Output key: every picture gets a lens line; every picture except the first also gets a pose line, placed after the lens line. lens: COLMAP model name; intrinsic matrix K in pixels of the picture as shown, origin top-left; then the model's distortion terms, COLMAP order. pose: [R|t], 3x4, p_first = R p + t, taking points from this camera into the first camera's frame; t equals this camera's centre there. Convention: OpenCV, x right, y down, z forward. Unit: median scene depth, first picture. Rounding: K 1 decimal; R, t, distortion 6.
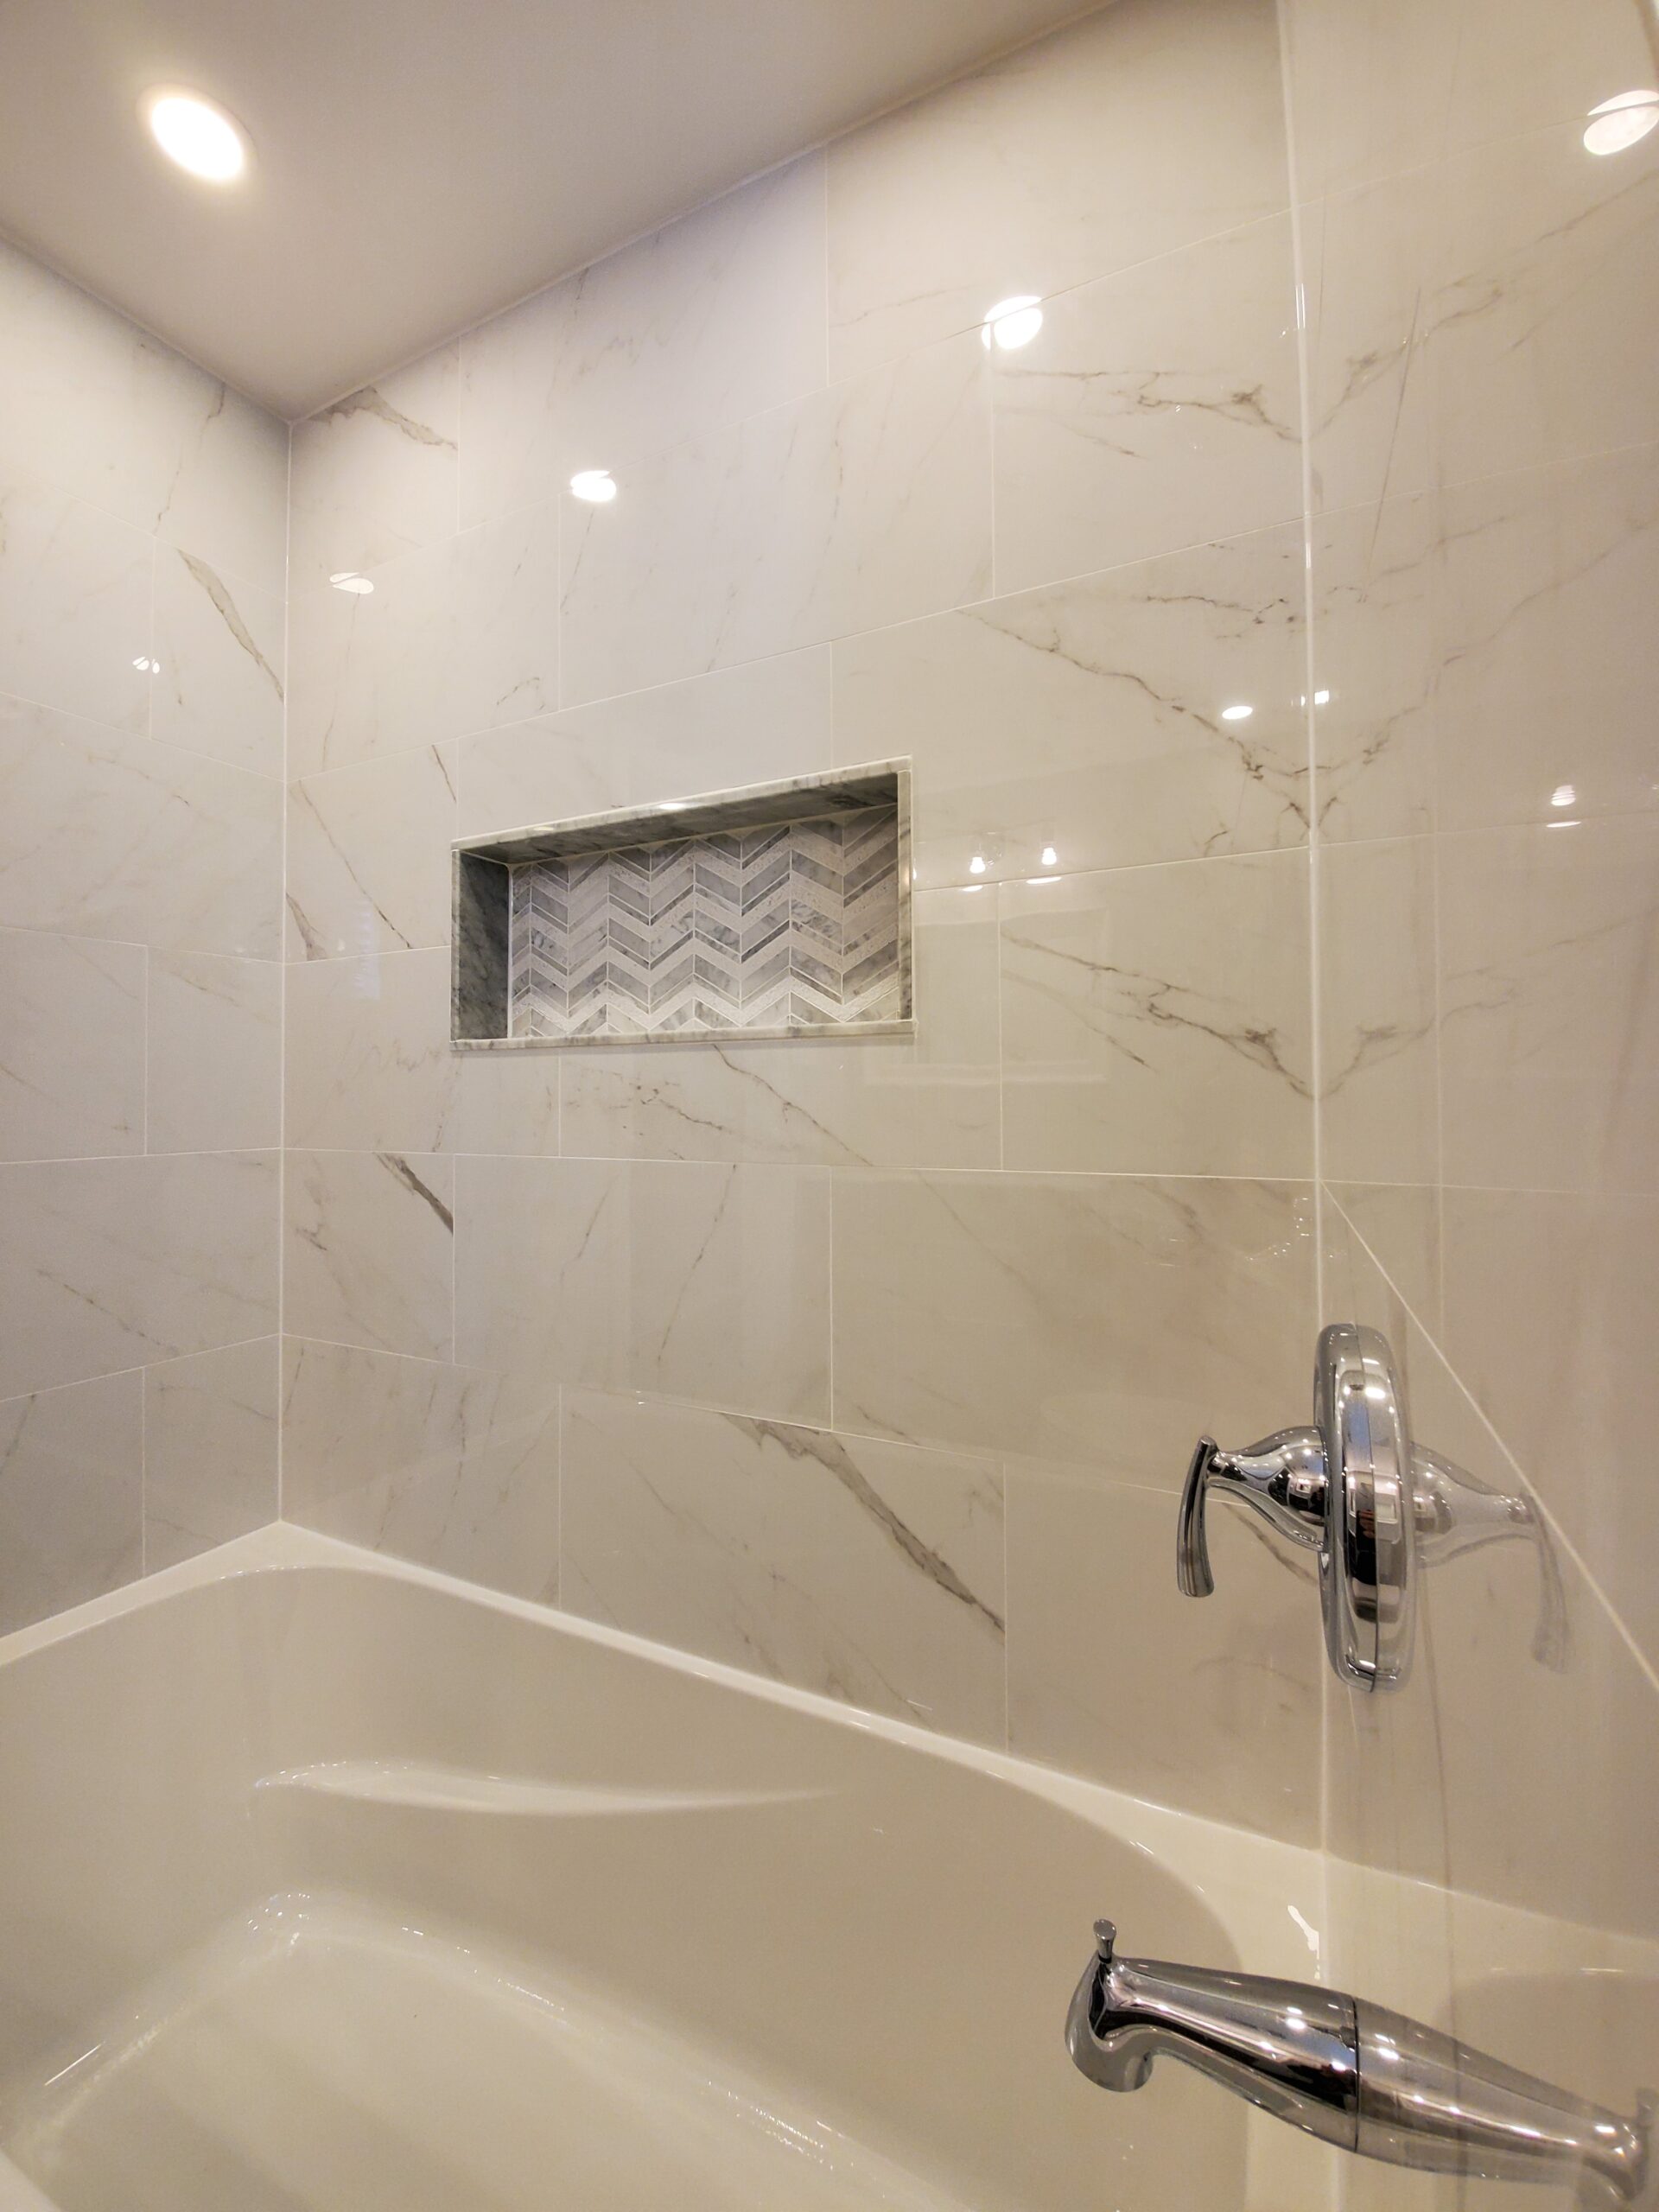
lens RADIAL K [[868.6, 0, 842.4], [0, 868.6, 1081.1], [0, 0, 1]] dist [-0.000583, -0.004545]
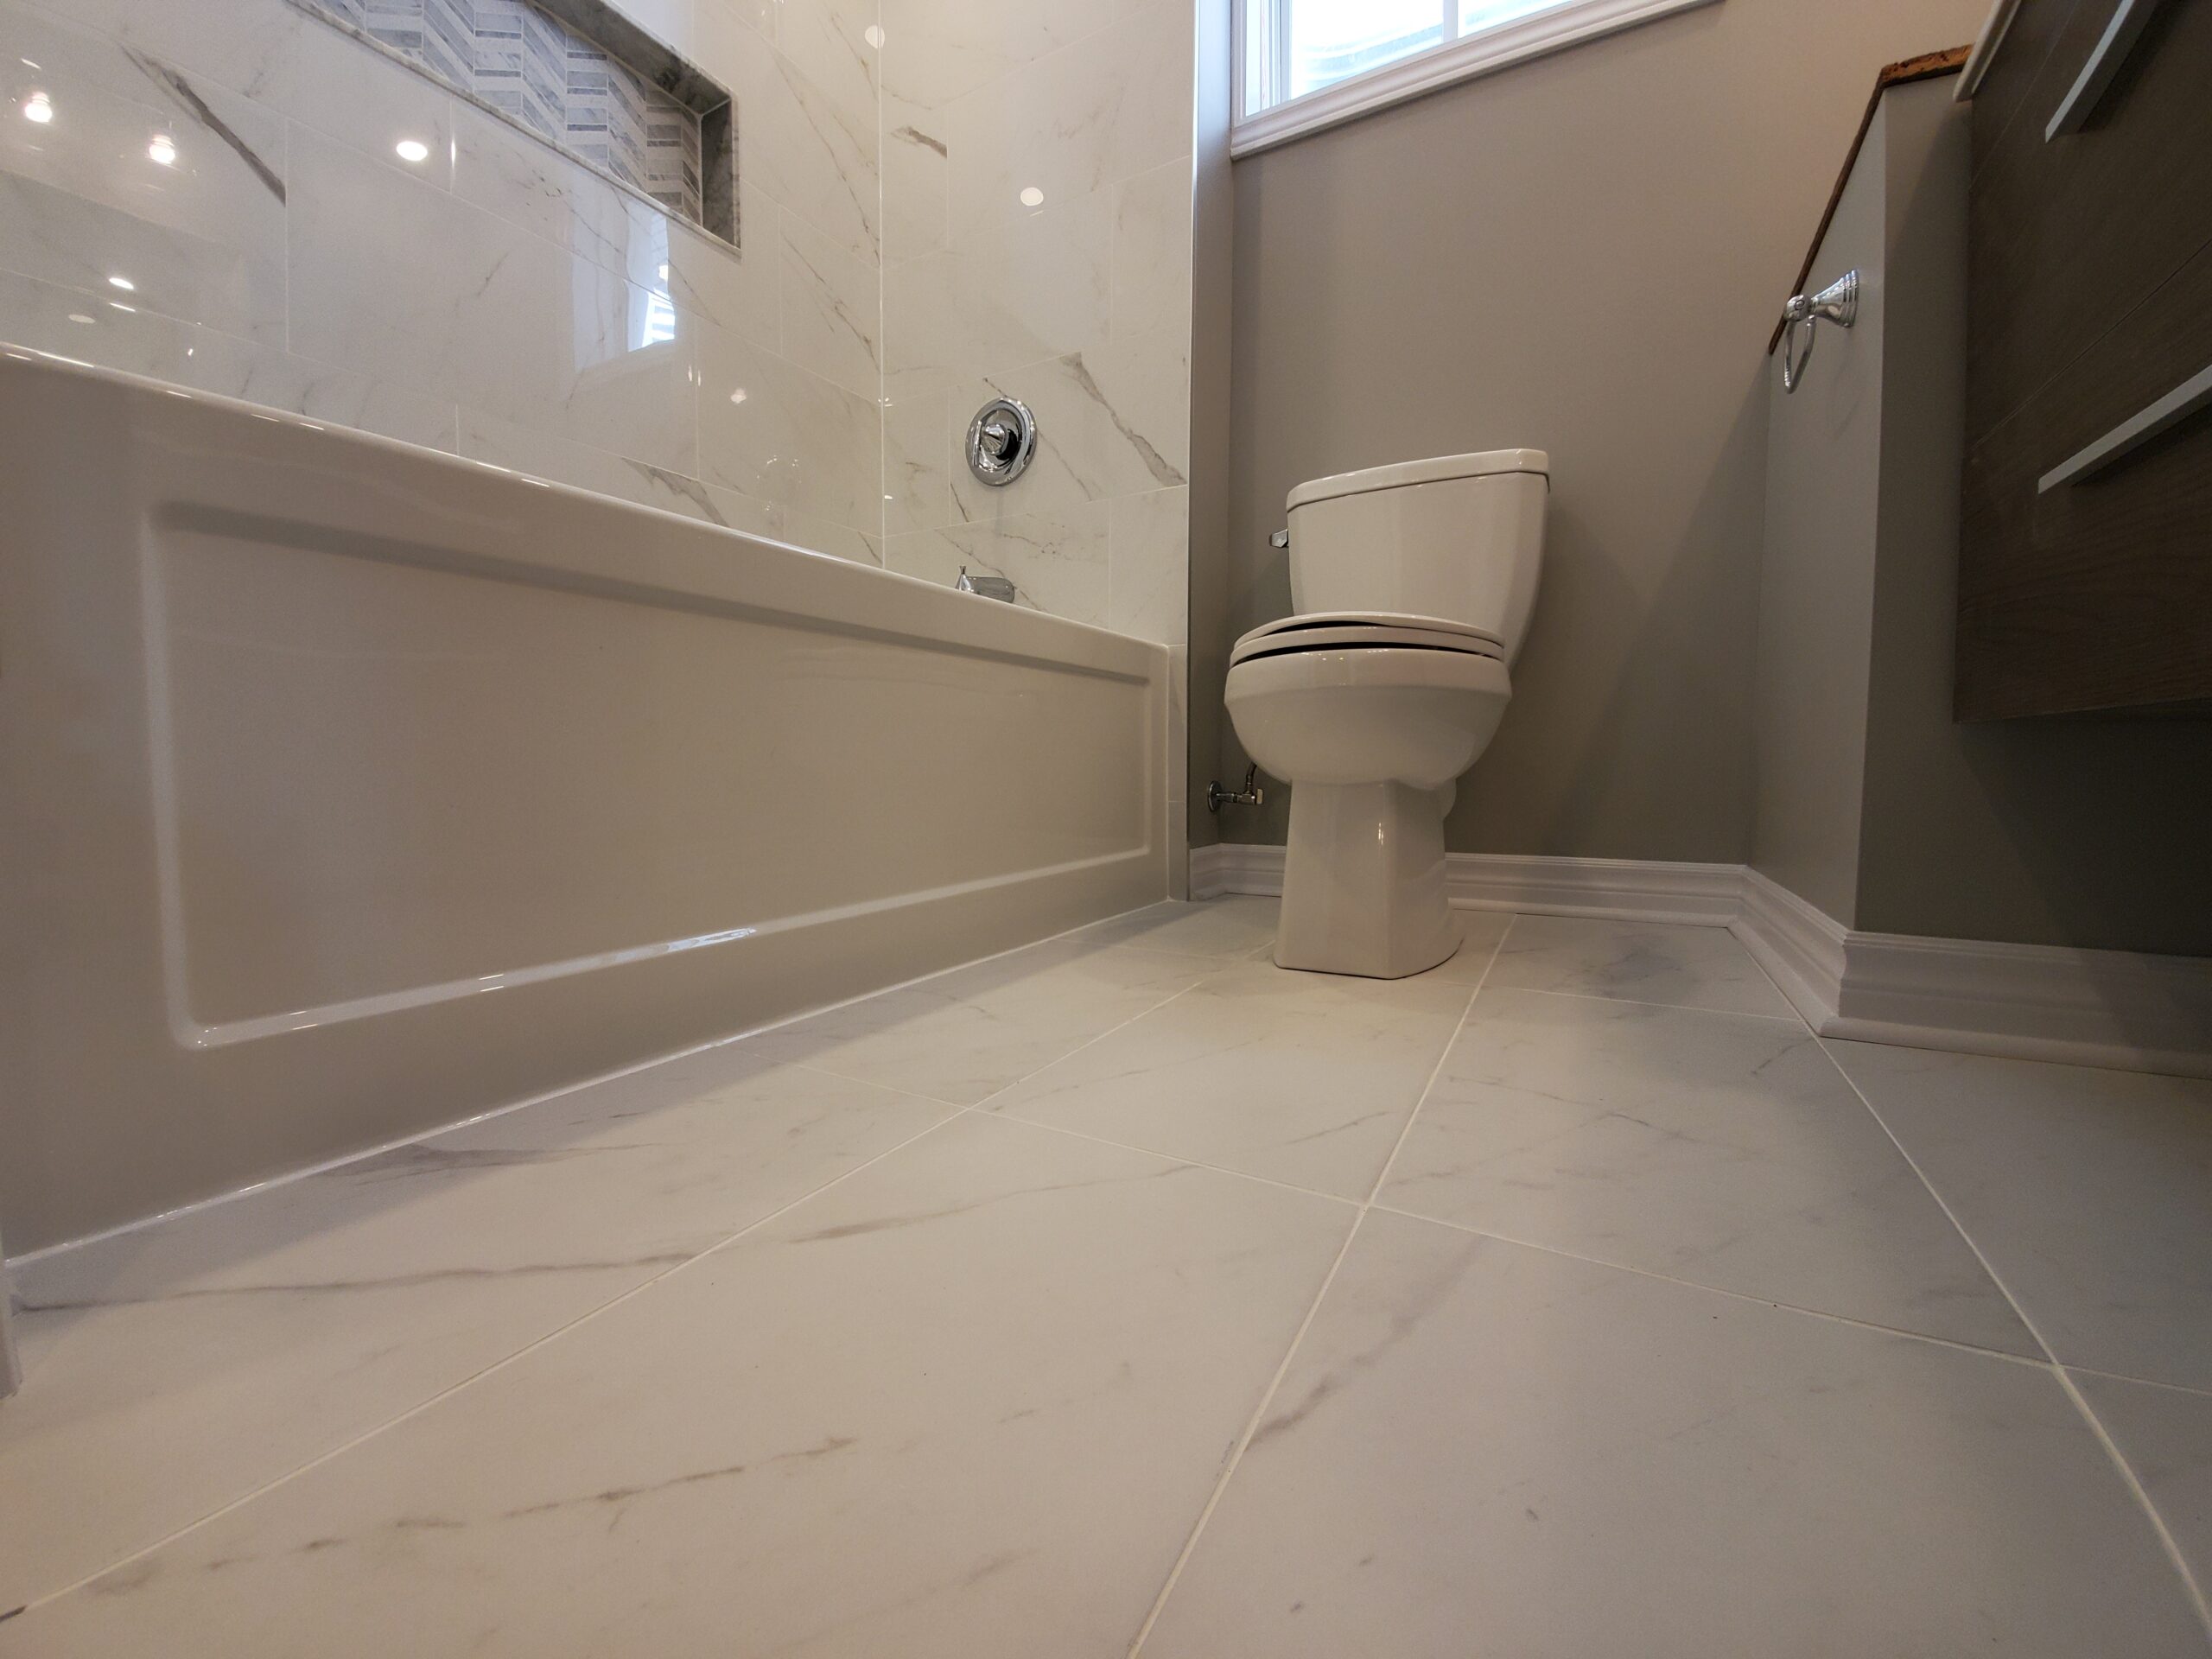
lens RADIAL K [[876.2, 0, 1083.9], [0, 876.2, 816.7], [0, 0, 1]] dist [0.017380, -0.020710]
pose [[0.081738, -0.053146, 0.995236, -1.388096], [-0.023094, 0.998208, 0.055201, 0.786060], [-0.996386, -0.027496, 0.080364, 0.104332]]
